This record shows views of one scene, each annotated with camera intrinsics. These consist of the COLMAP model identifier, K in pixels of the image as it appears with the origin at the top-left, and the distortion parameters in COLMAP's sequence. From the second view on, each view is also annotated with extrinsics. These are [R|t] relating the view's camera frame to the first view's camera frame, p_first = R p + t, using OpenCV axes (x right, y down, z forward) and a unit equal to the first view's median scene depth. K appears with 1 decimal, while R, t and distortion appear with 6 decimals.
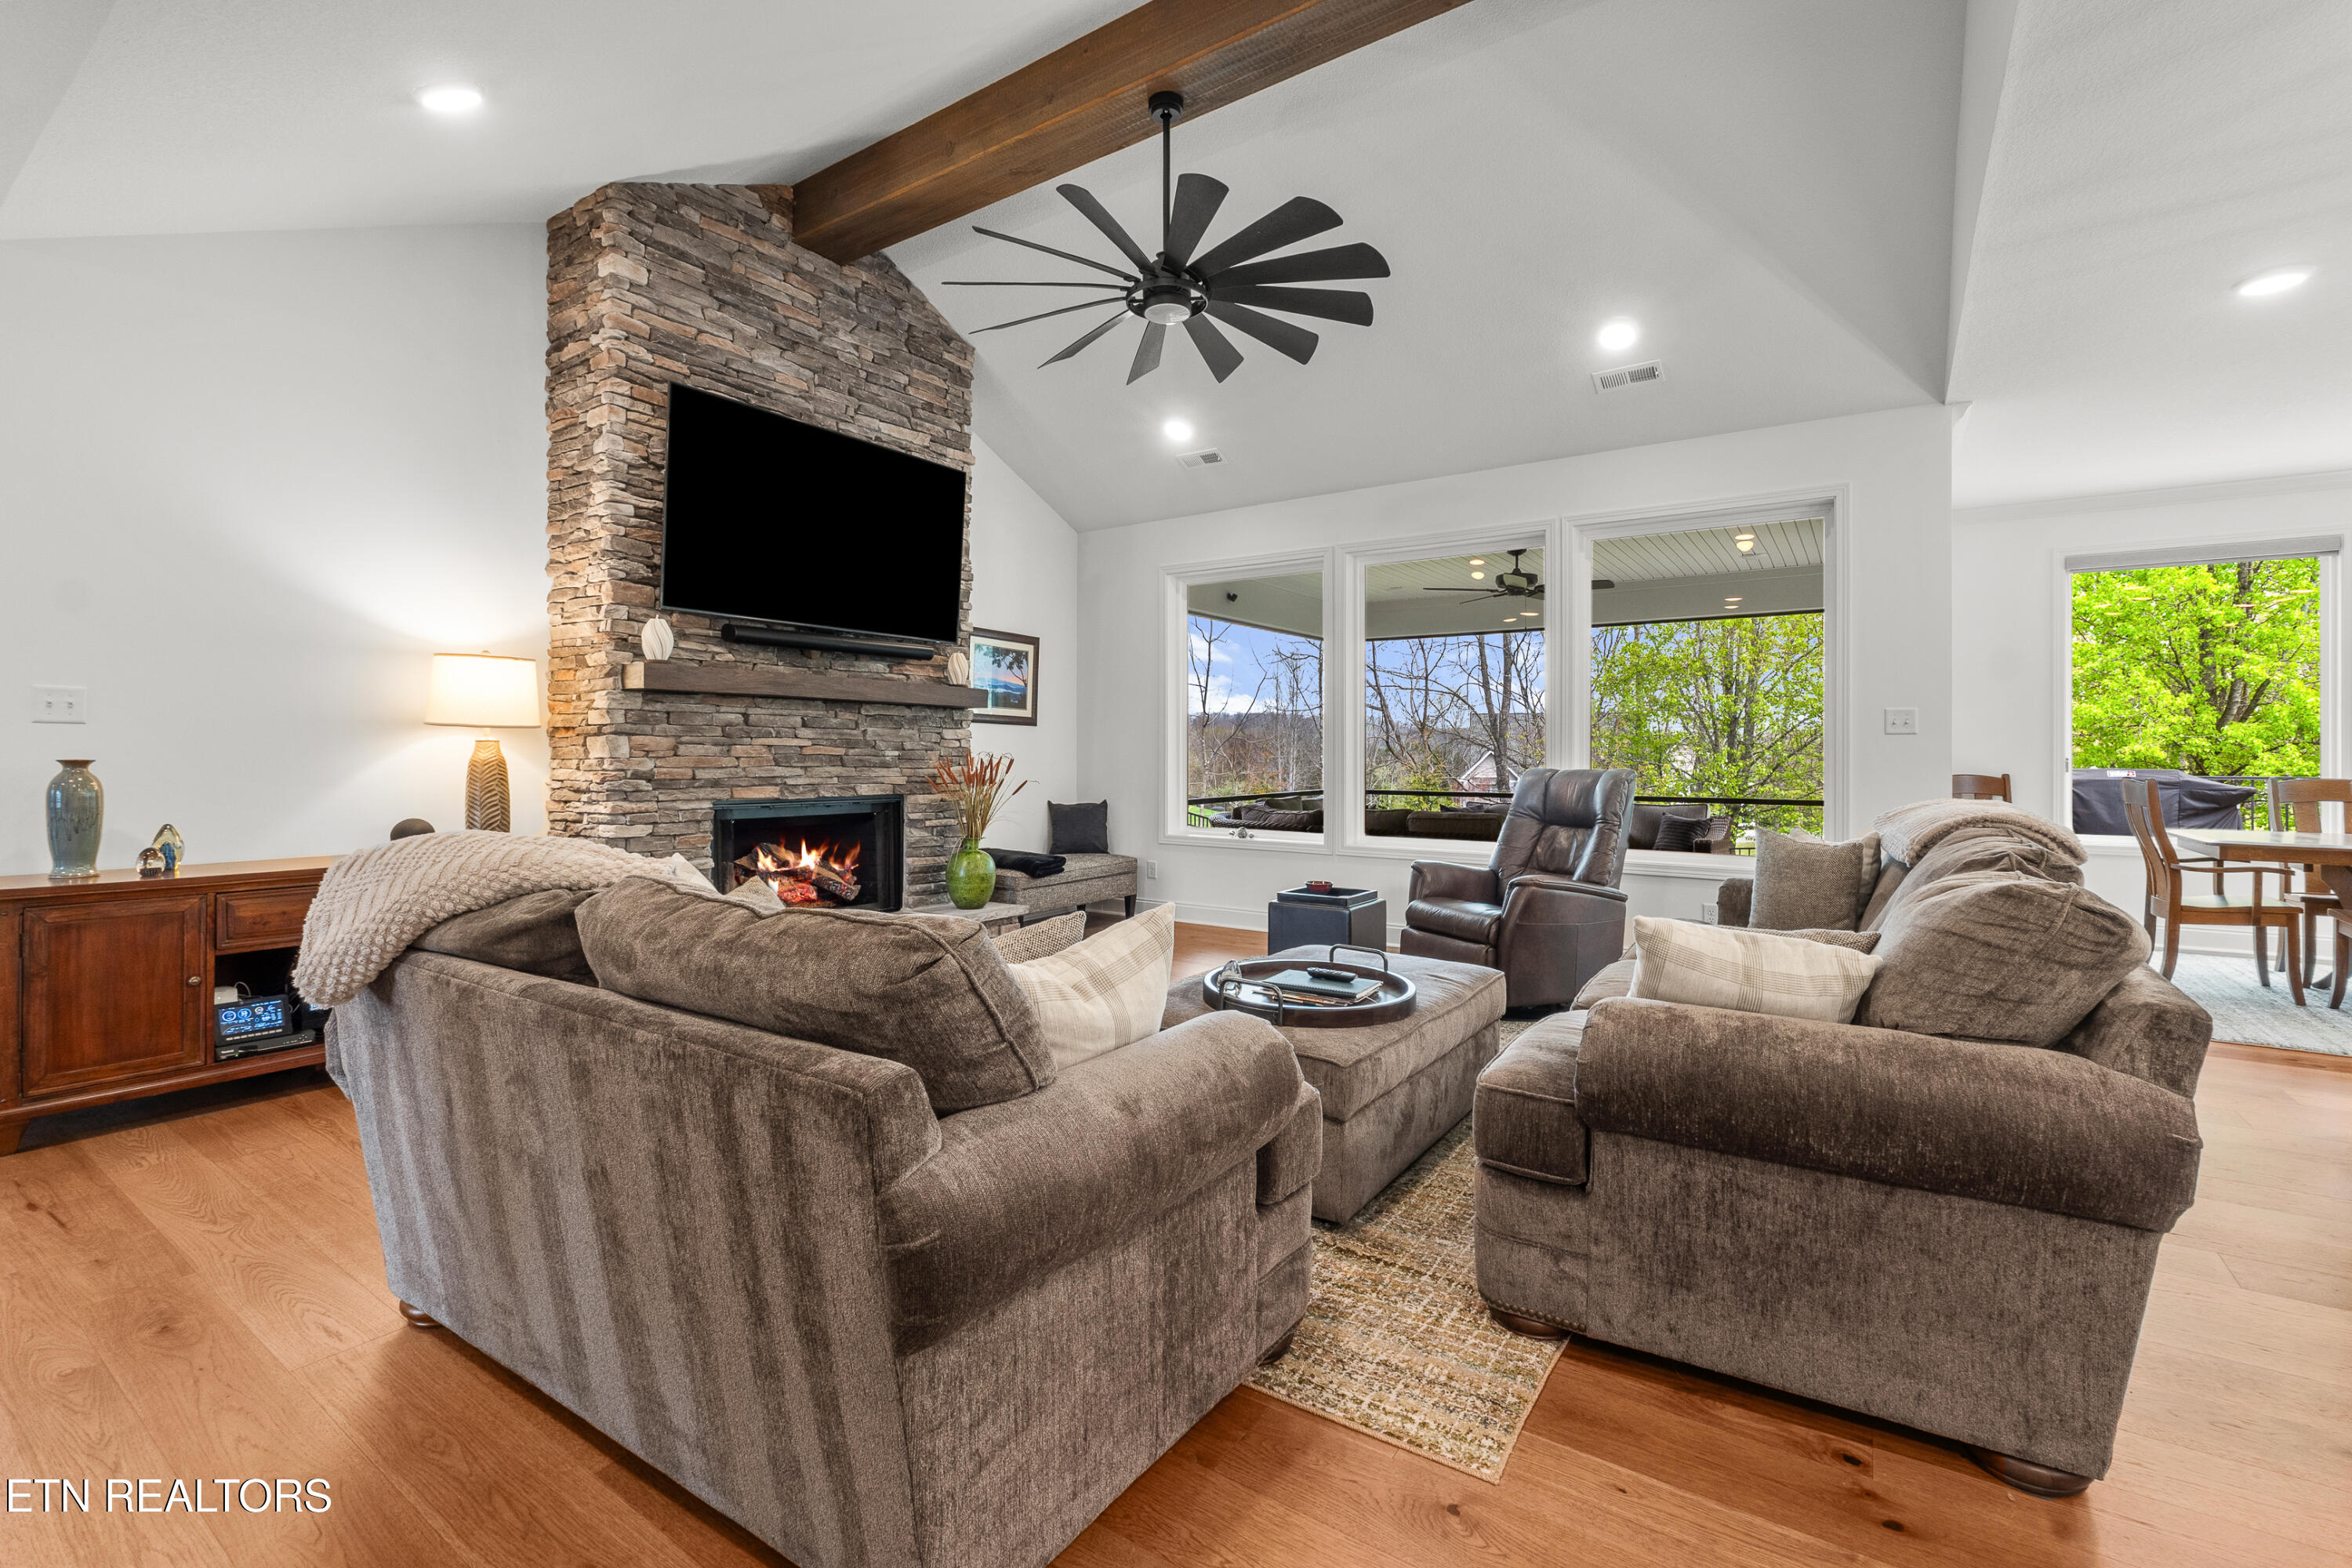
lens RADIAL K [[1015.9, 0, 1189.9], [0, 1015.9, 761.6], [0, 0, 1]] dist [-0.004359, -0.000196]
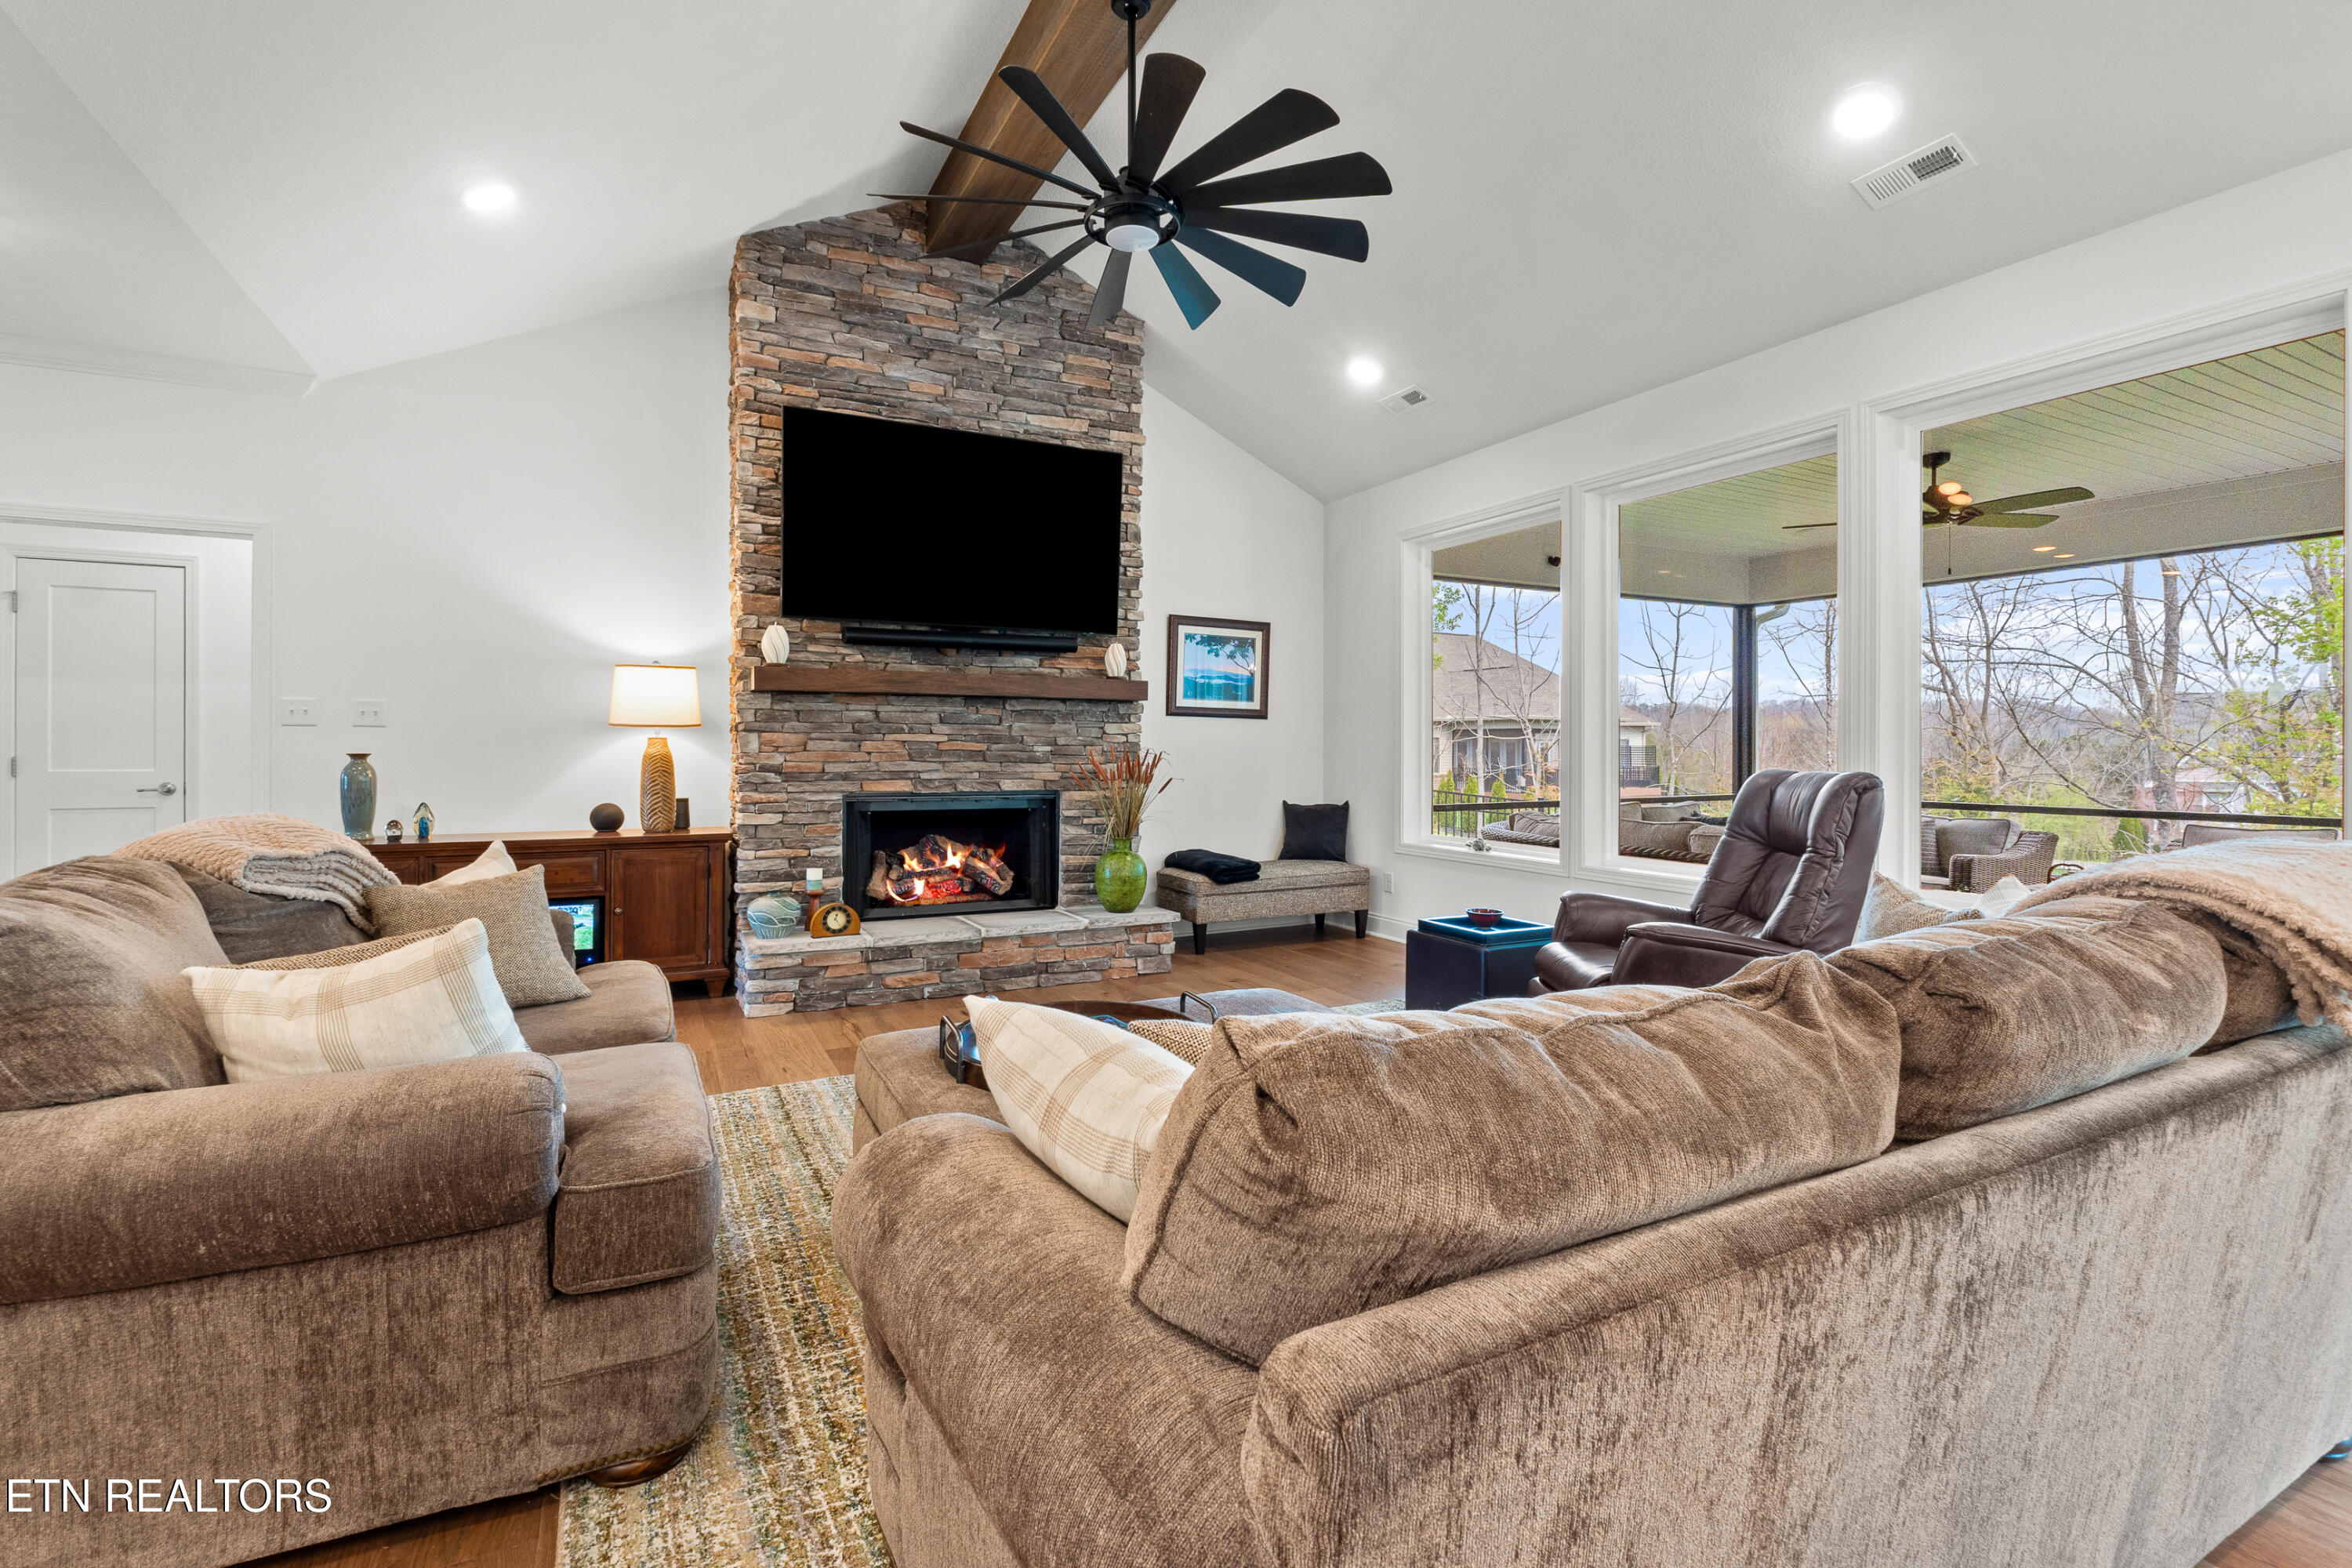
lens RADIAL K [[1051.8, 0, 1179.6], [0, 1051.8, 757.9], [0, 0, 1]] dist [0.000142, -0.007511]
pose [[0.879090, 0.003559, -0.476642, 0.336270], [-0.003572, 0.999993, 0.000878, -0.000534], [0.476642, 0.000931, 0.879097, 0.178857]]
